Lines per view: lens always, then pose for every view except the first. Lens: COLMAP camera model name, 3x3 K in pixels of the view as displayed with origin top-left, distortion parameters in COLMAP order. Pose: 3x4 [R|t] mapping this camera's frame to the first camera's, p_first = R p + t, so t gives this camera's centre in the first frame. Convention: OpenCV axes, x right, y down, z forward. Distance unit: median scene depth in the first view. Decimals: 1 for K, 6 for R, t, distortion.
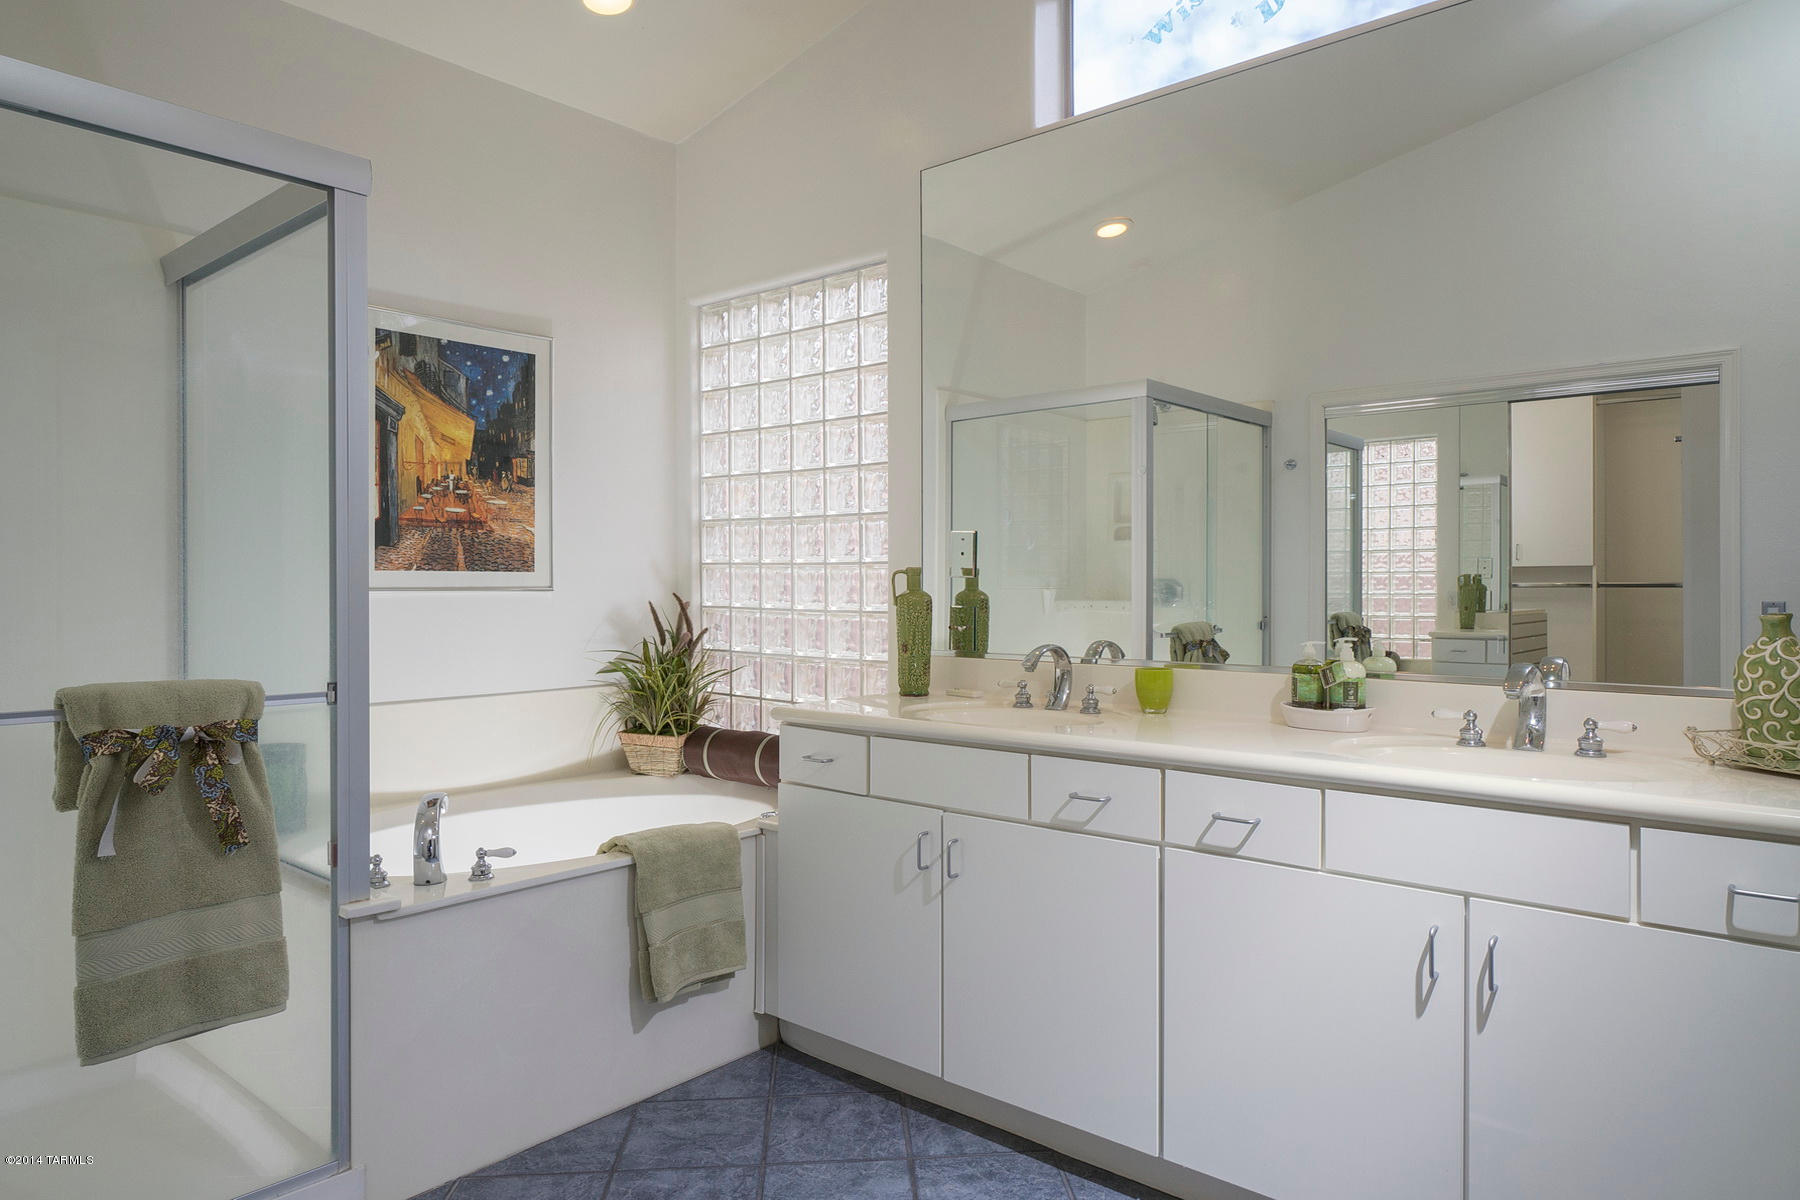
lens RADIAL K [[1117.4, 0, 907.1], [0, 1117.4, 588.0], [0, 0, 1]] dist [-0.006320, -0.001715]
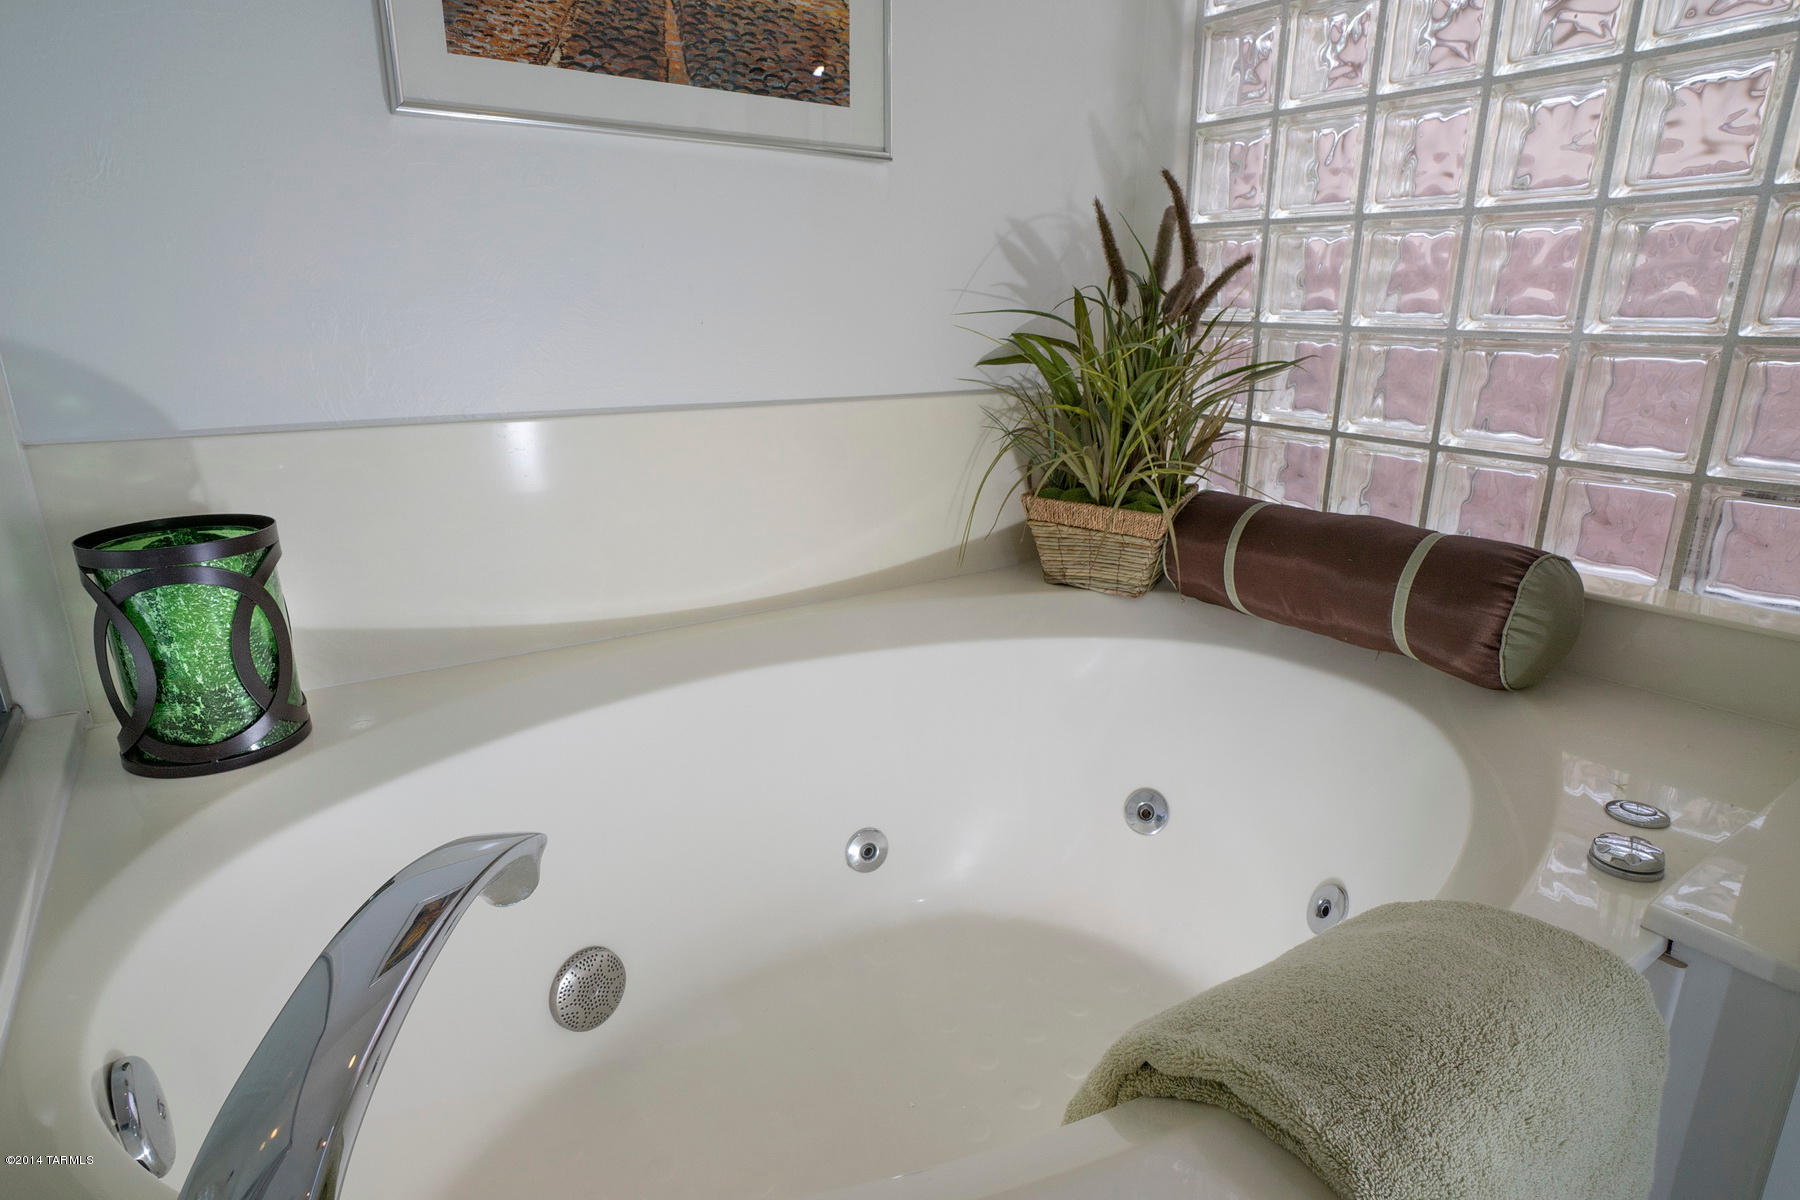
lens RADIAL K [[981.8, 0, 900.0], [0, 981.8, 600.0], [0, 0, 1]] dist [-0.003858, -0.000313]
pose [[0.967139, 0.076539, -0.242453, -0.206330], [-0.009483, 0.963807, 0.266433, 0.063351], [0.254070, -0.255379, 0.932861, 0.597682]]
